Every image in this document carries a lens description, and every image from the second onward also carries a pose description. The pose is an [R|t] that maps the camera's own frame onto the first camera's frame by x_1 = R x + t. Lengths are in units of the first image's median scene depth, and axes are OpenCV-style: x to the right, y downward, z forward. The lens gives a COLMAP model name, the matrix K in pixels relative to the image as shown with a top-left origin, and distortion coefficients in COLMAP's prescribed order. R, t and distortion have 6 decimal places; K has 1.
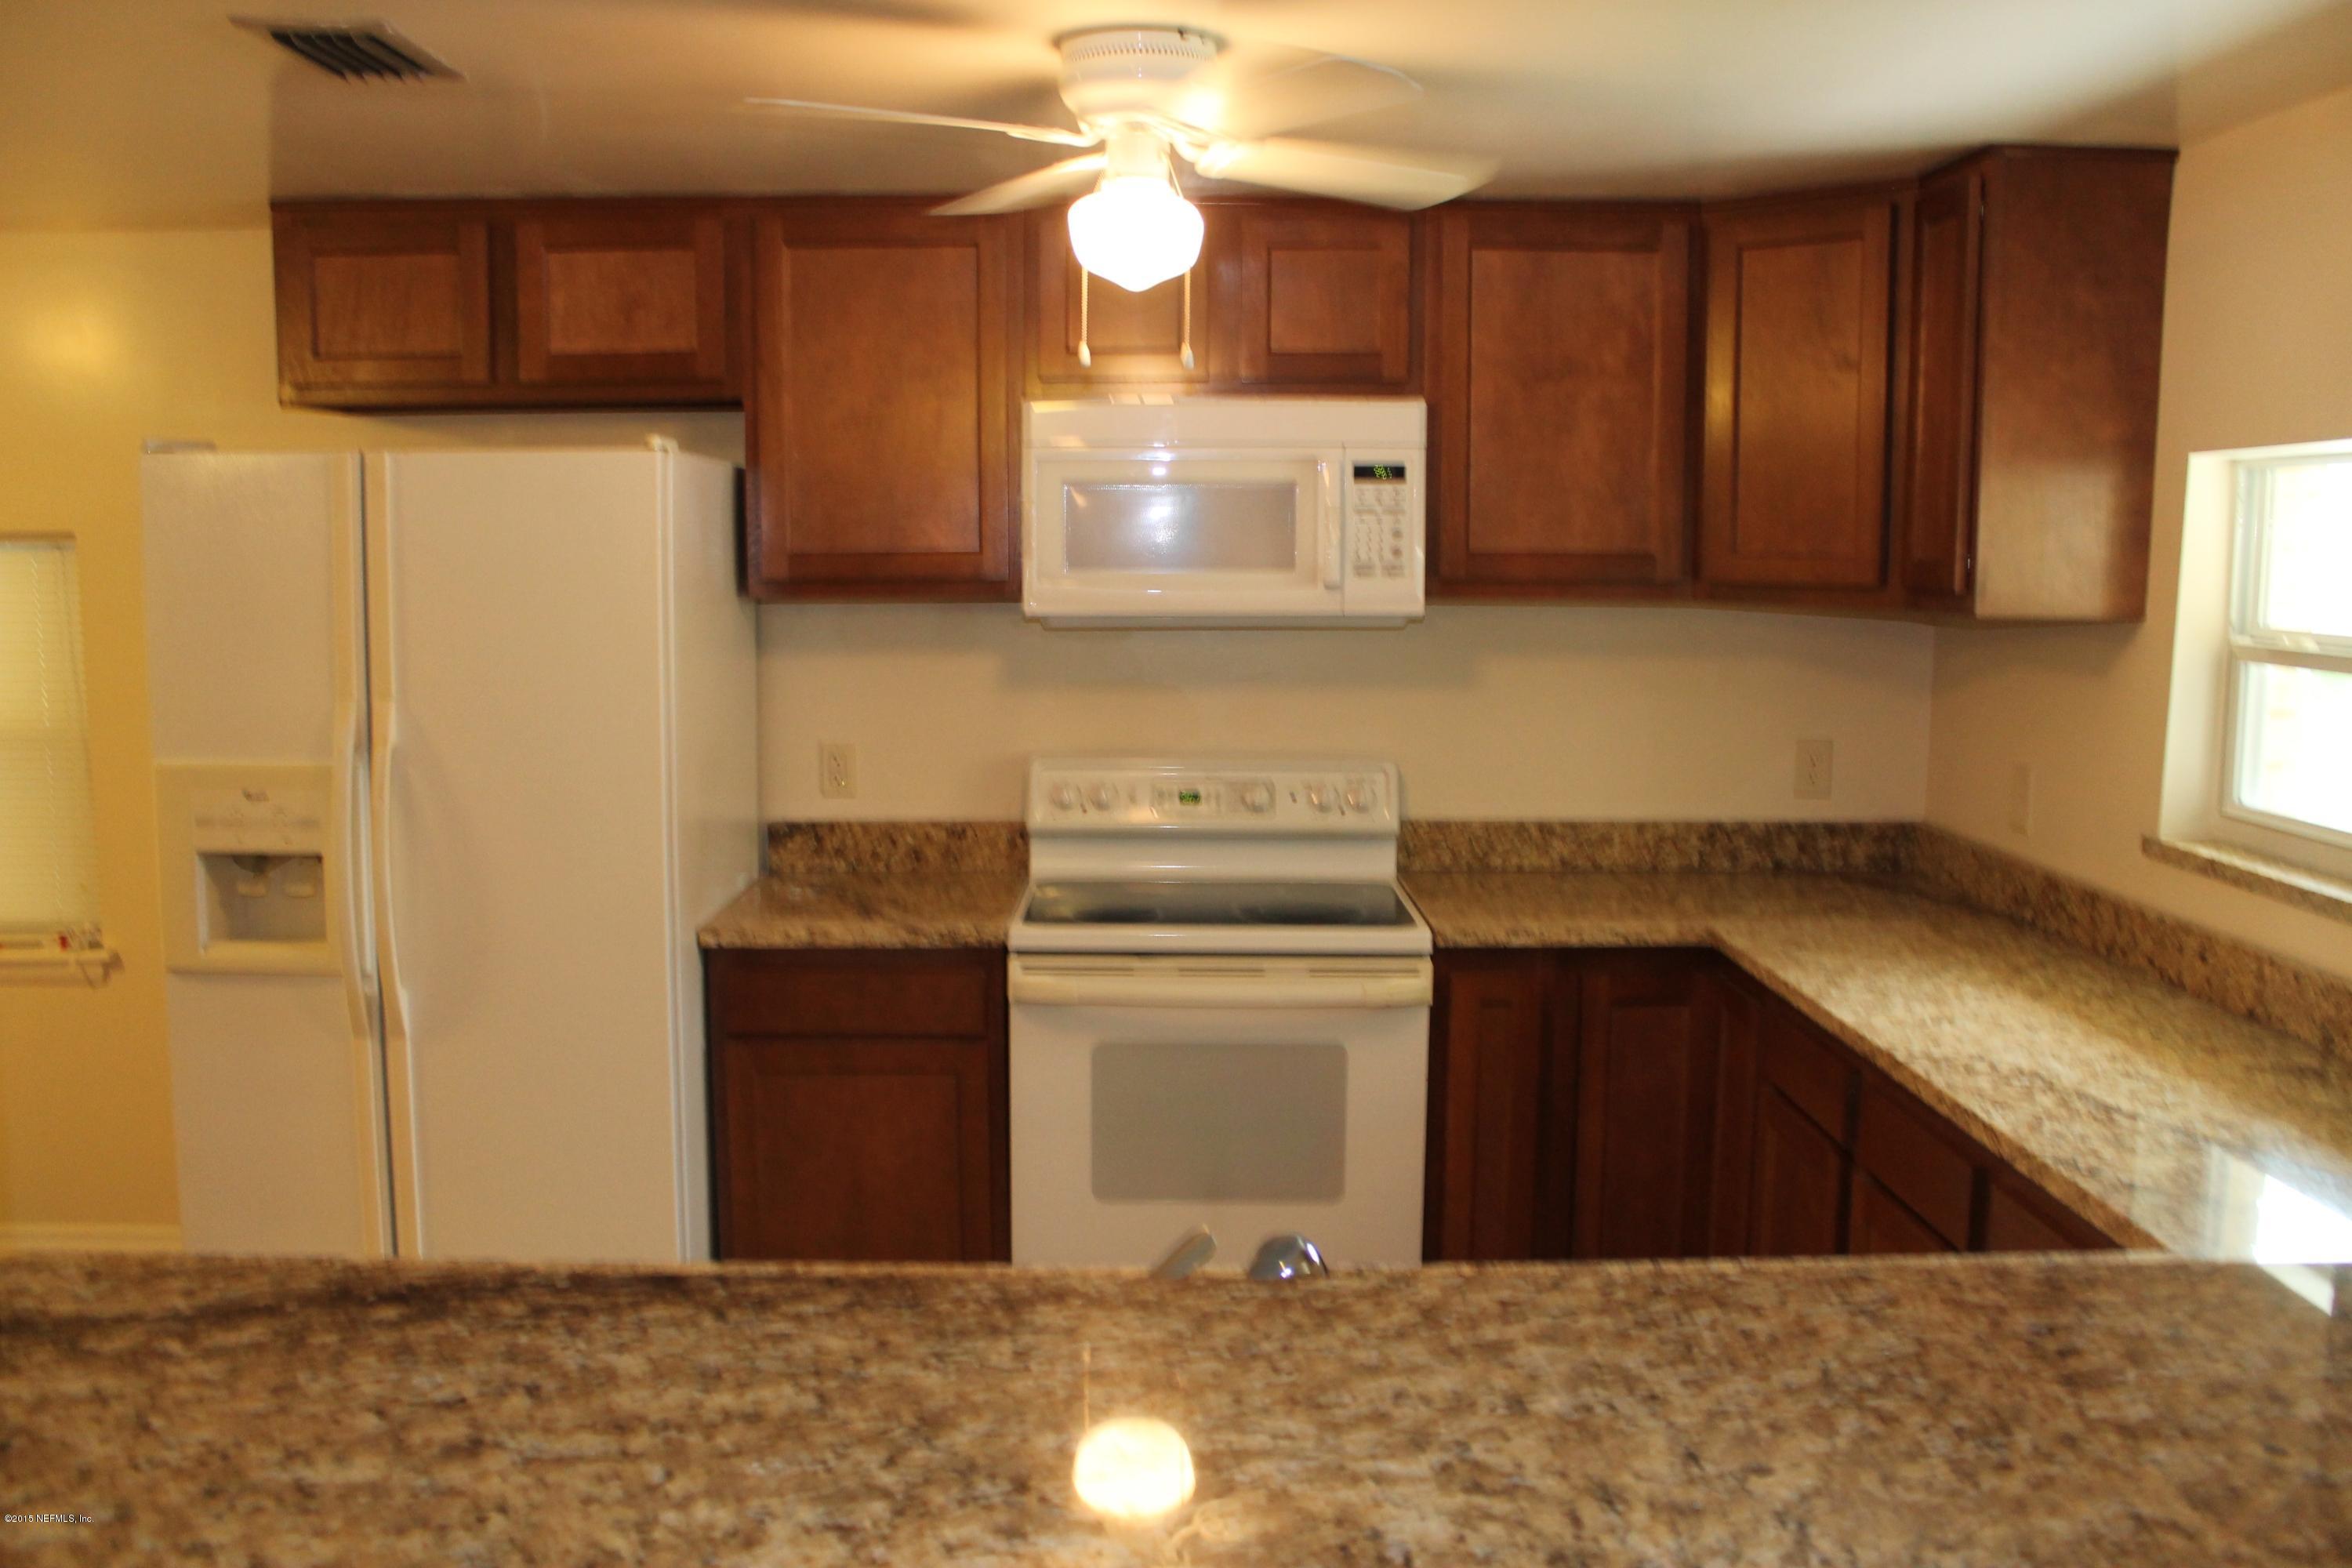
lens RADIAL K [[1973.8, 0, 1198.8], [0, 1973.8, 784.5], [0, 0, 1]] dist [-0.168414, 0.143111]
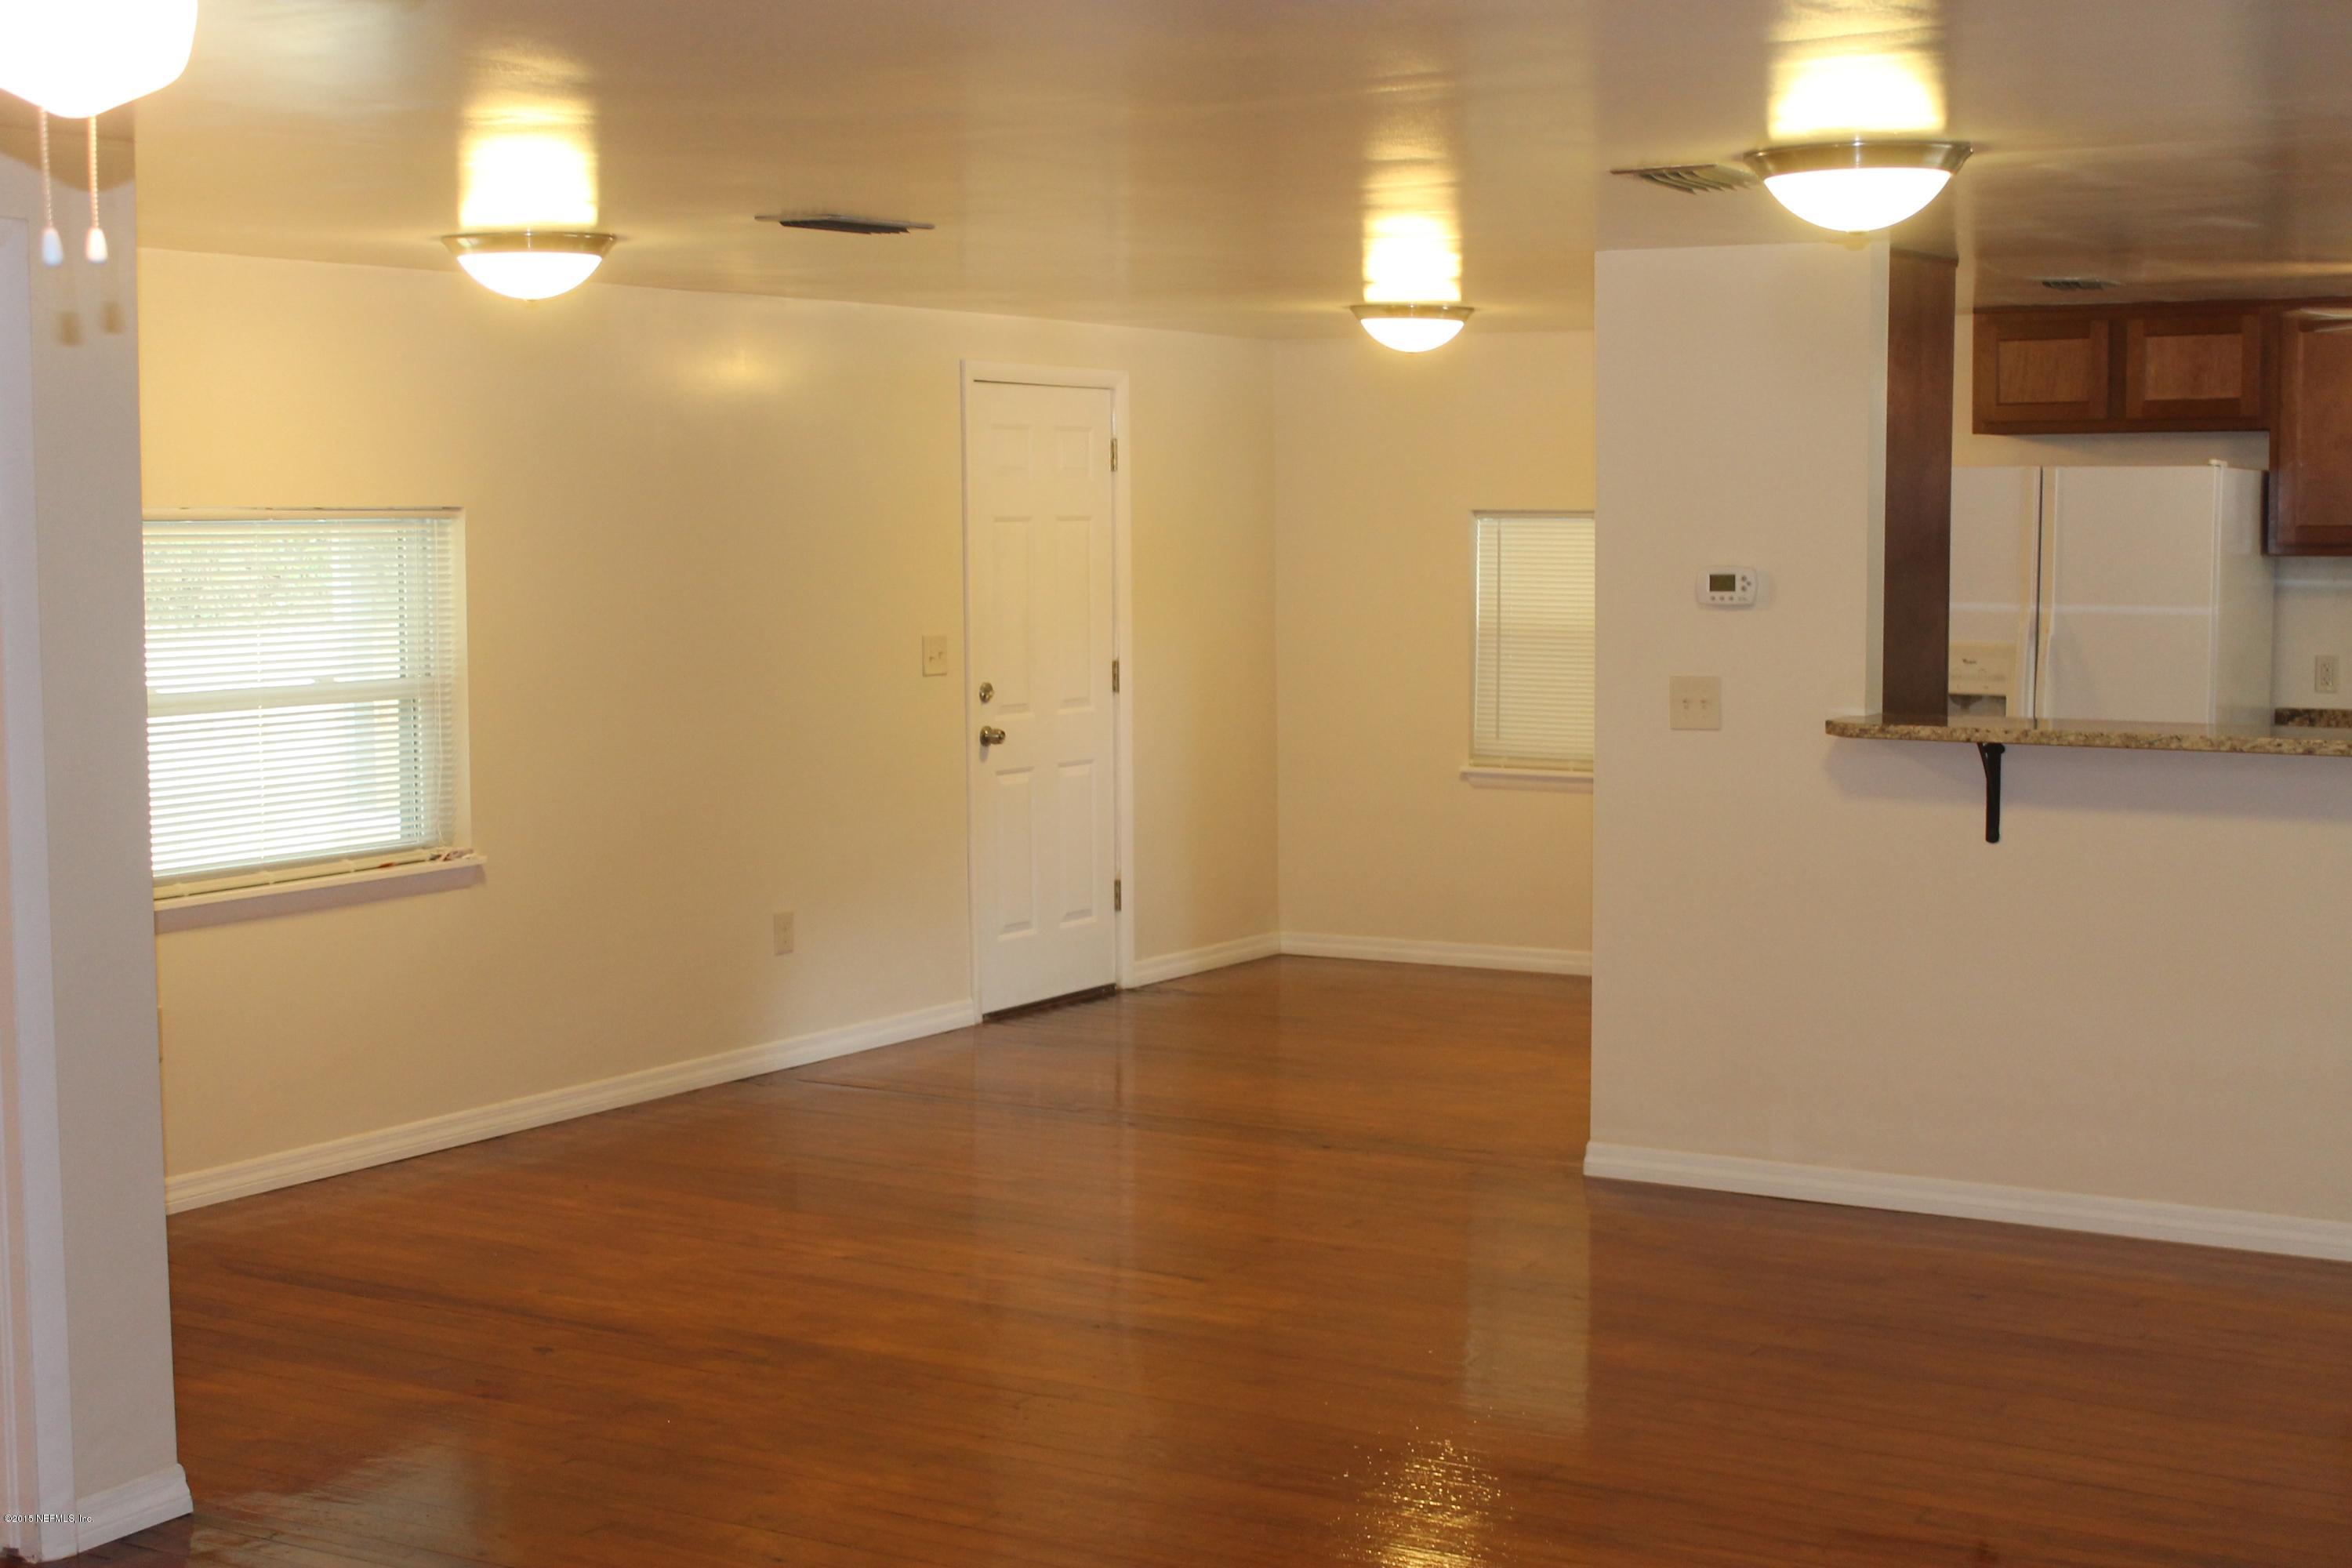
lens RADIAL K [[3143.7, 0, 1203.6], [0, 3143.7, 790.7], [0, 0, 1]] dist [-0.051014, 0.009934]
pose [[0.842798, 0.039667, -0.536766, 0.418573], [-0.059389, 0.998045, -0.019493, 0.200580], [0.534943, 0.048307, 0.843506, -1.625346]]
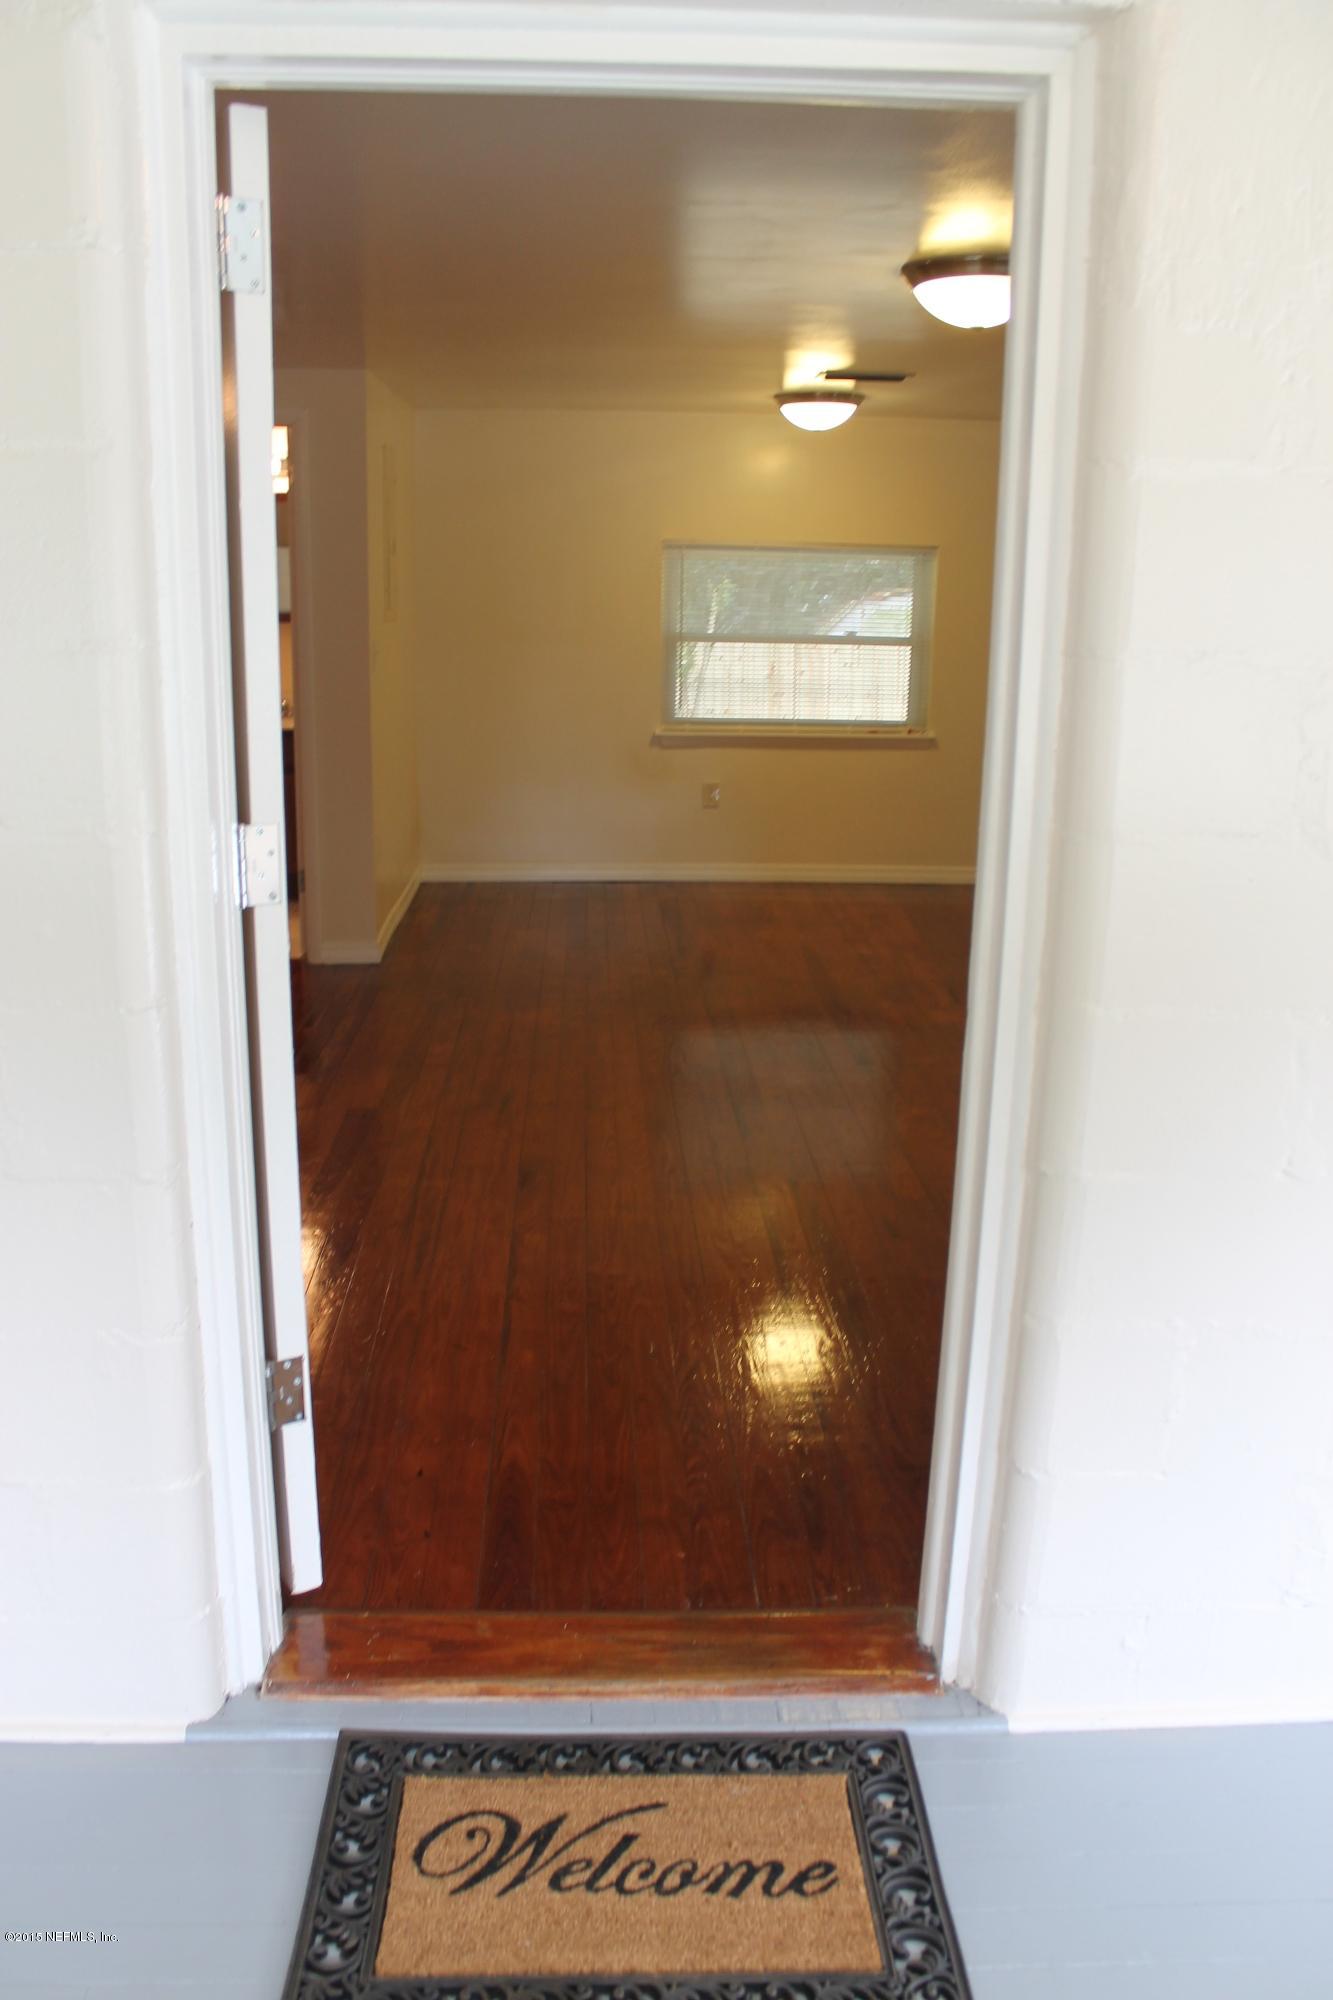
lens RADIAL K [[1678.4, 0, 666.5], [0, 1678.4, 1000.0], [0, 0, 1]] dist [-0.168414, 0.143111]
pose [[0.029186, 0.243615, -0.969433, 1.042923], [-0.143059, 0.960880, 0.237159, 0.097787], [0.989284, 0.131765, 0.062895, -0.457131]]
